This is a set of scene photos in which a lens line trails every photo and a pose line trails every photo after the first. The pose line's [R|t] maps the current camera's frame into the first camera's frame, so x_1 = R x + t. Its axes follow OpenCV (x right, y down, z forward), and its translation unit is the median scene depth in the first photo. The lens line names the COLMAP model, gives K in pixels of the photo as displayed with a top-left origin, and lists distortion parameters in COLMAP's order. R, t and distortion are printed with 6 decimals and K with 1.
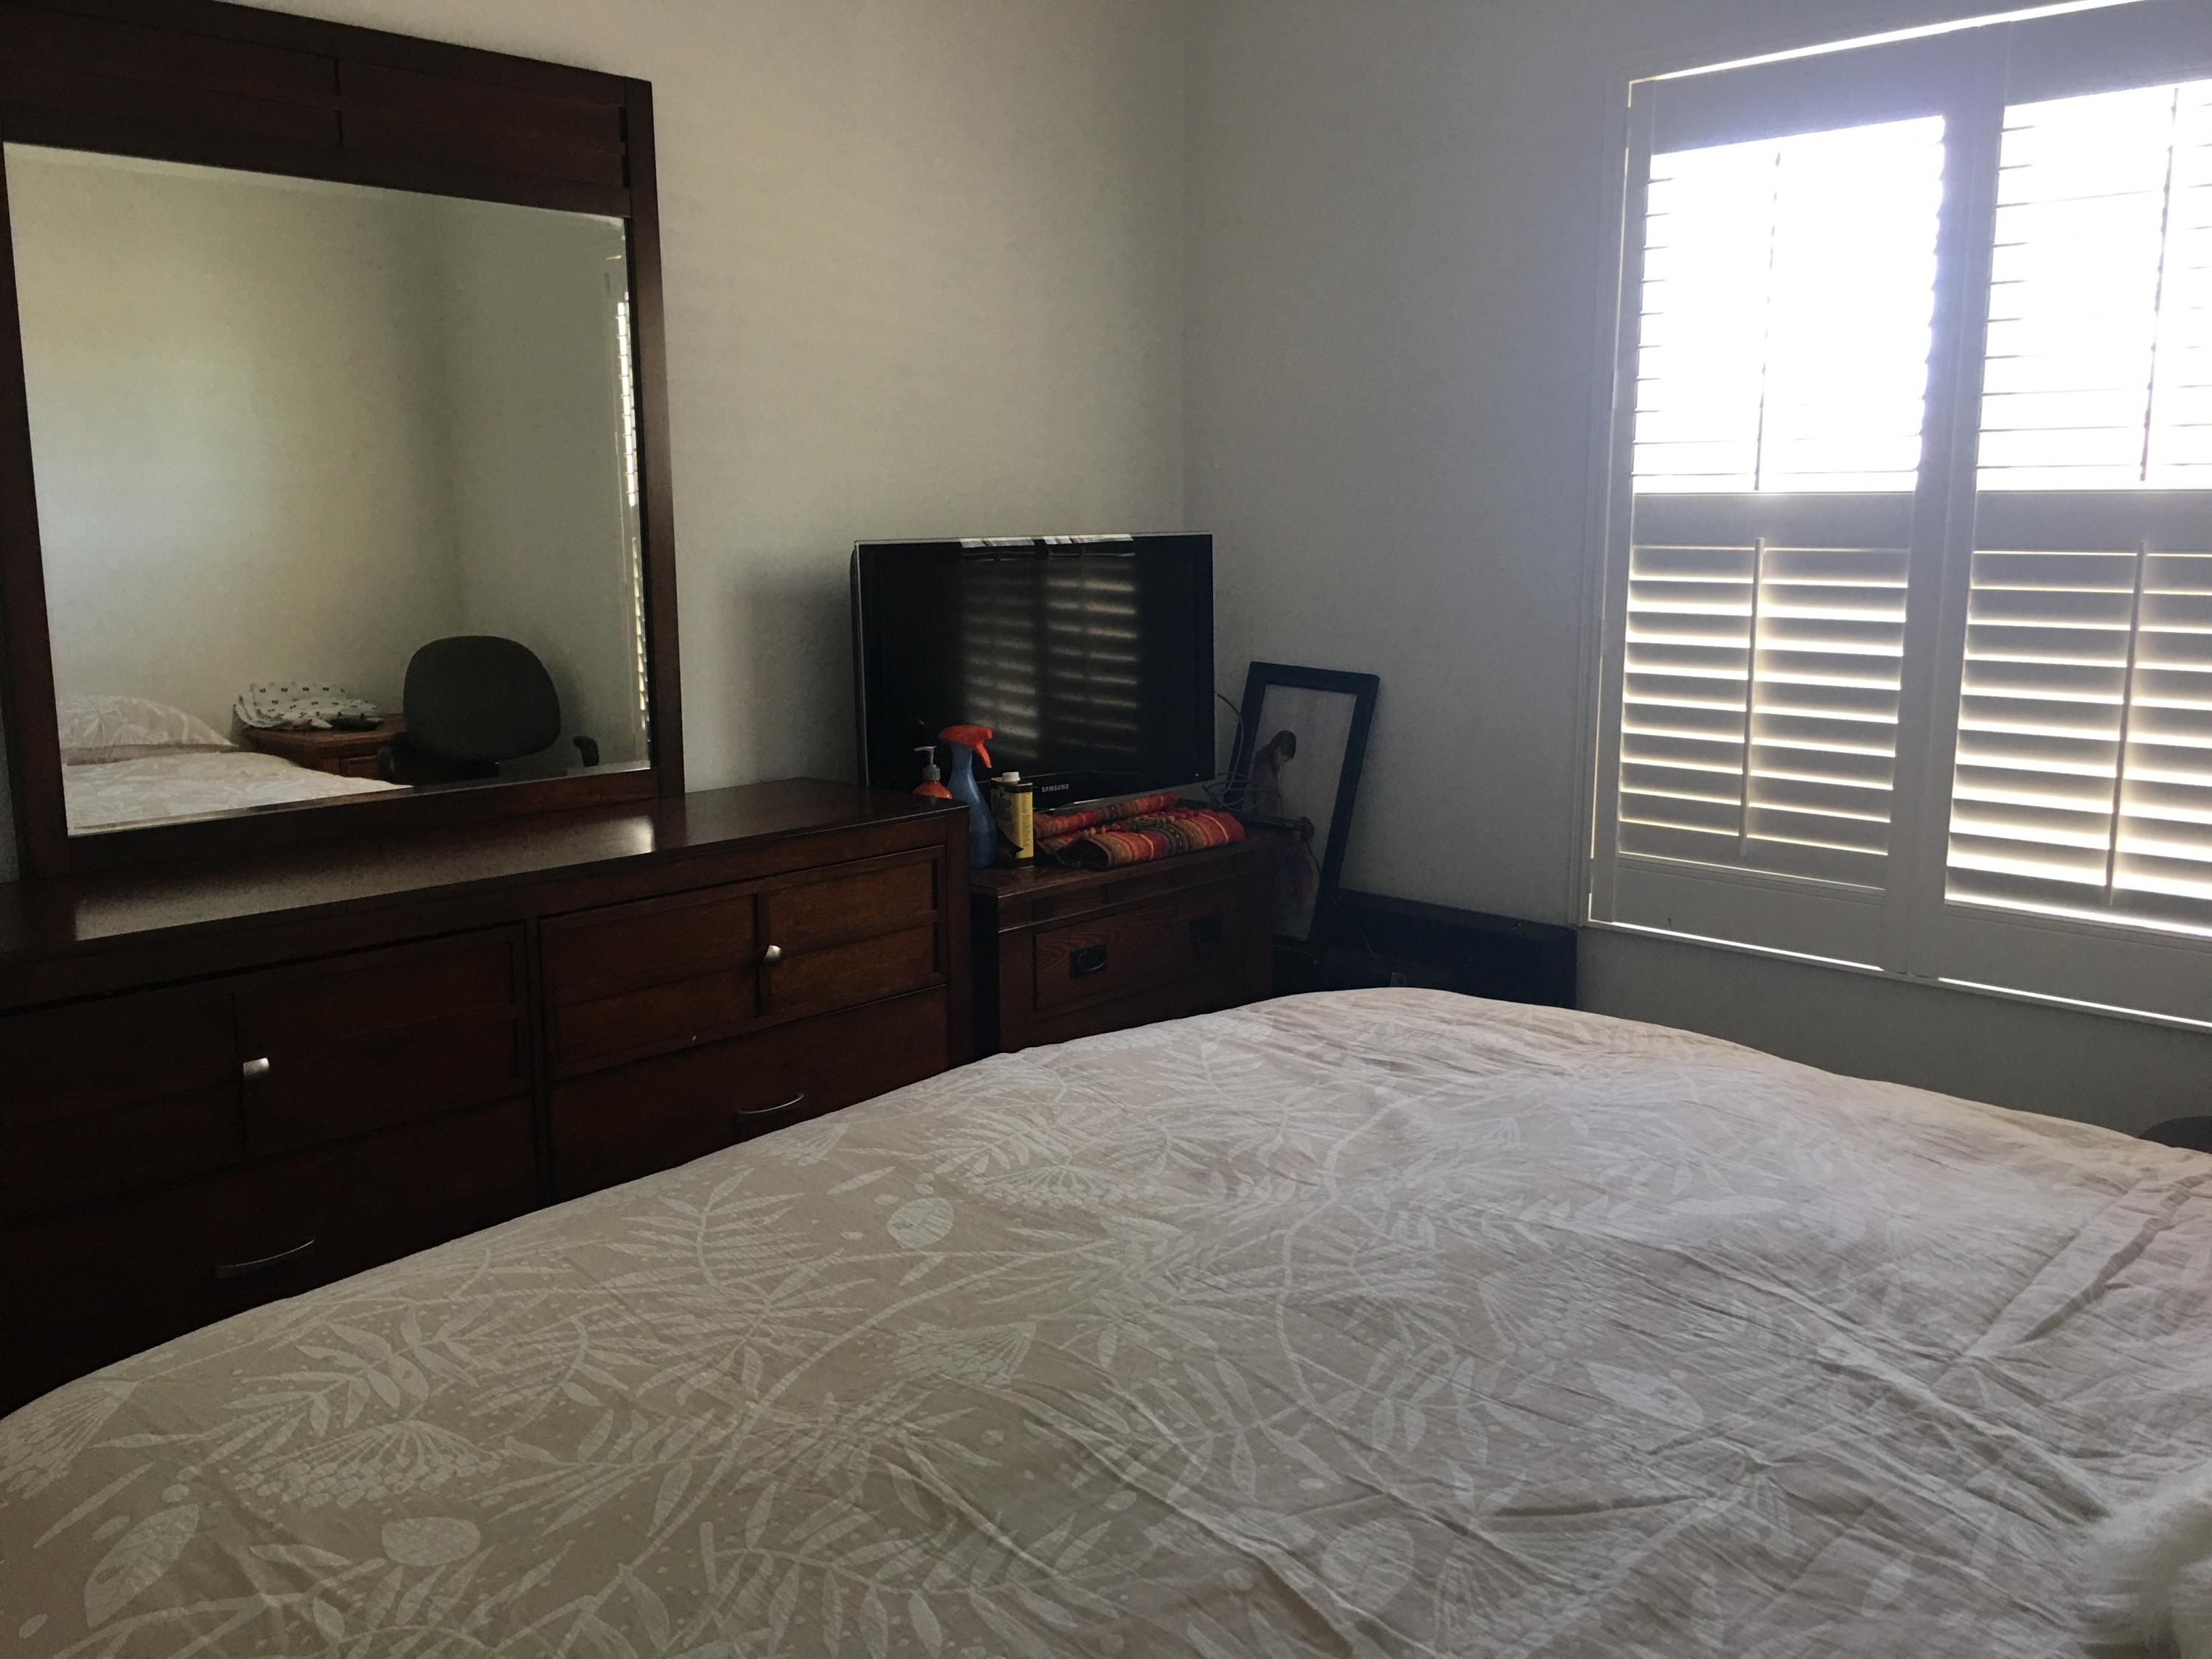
lens RADIAL K [[1887.3, 0, 1098.8], [0, 1887.3, 823.2], [0, 0, 1]] dist [0.079791, -0.121299]
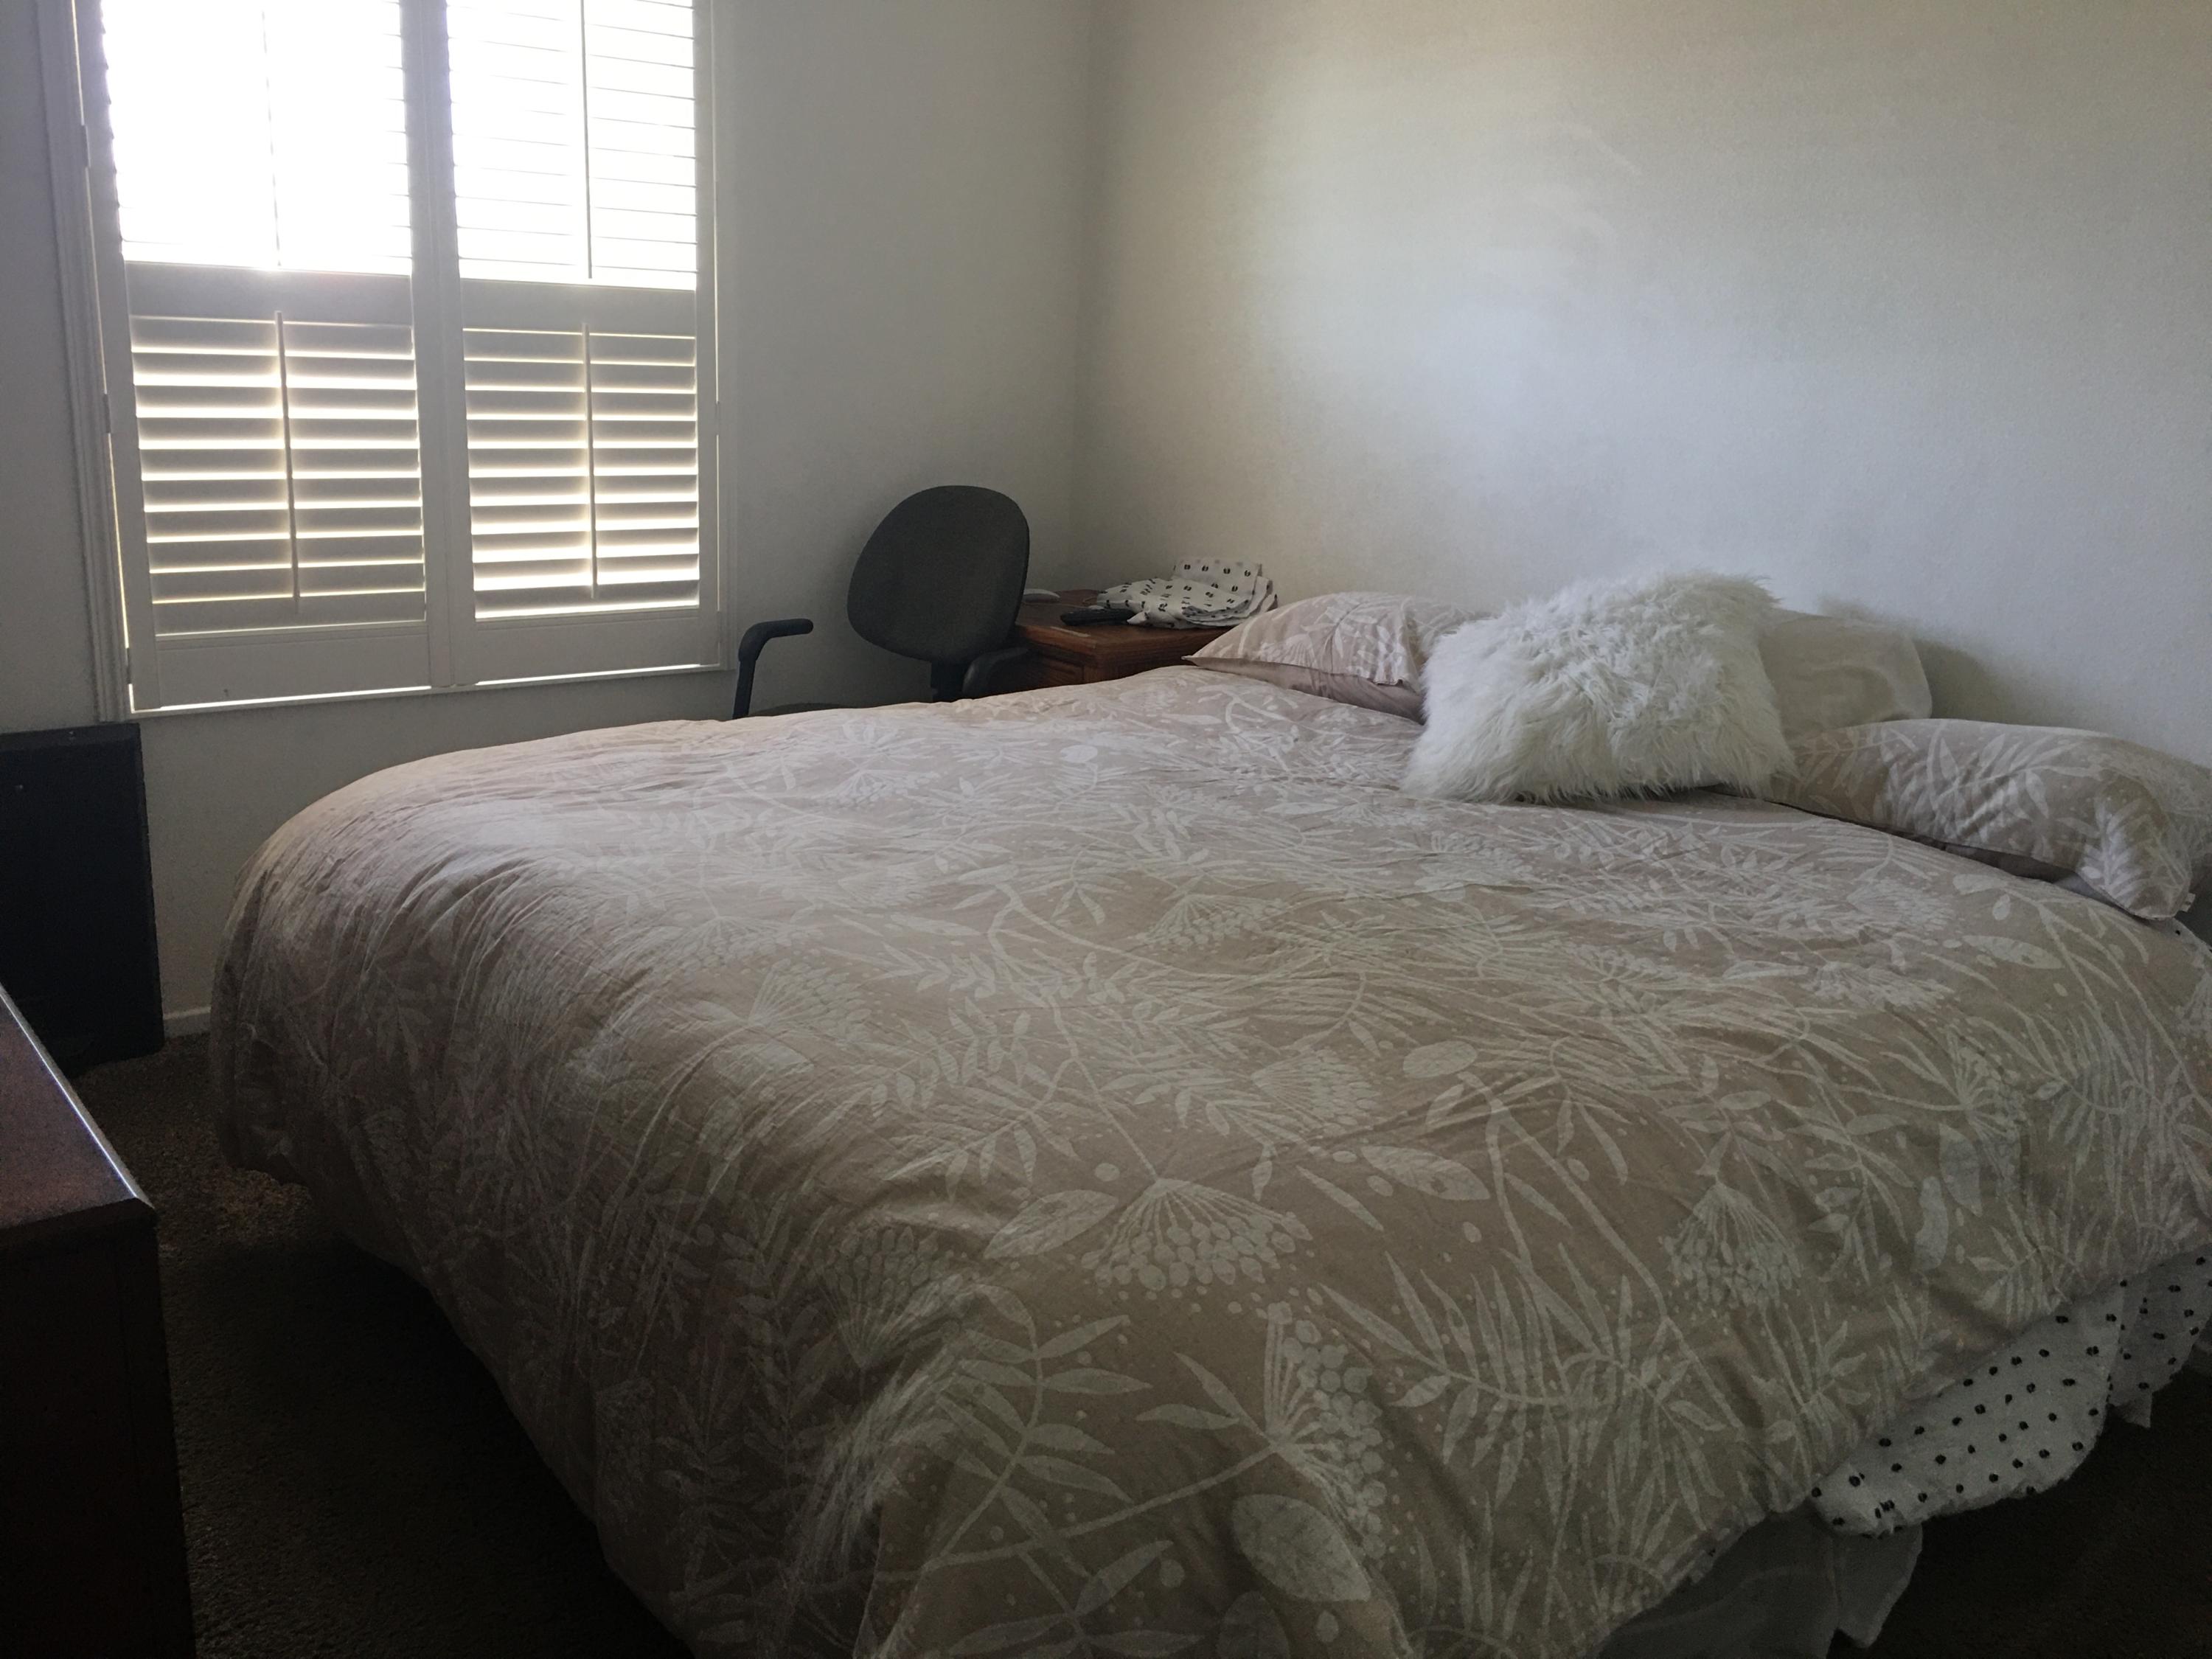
lens RADIAL K [[1887.3, 0, 1098.8], [0, 1887.3, 823.2], [0, 0, 1]] dist [0.079791, -0.121299]
pose [[0.127668, -0.246698, 0.960646, -1.034069], [0.122874, 0.965045, 0.231498, -0.097104], [-0.984176, 0.088484, 0.153518, 0.612659]]
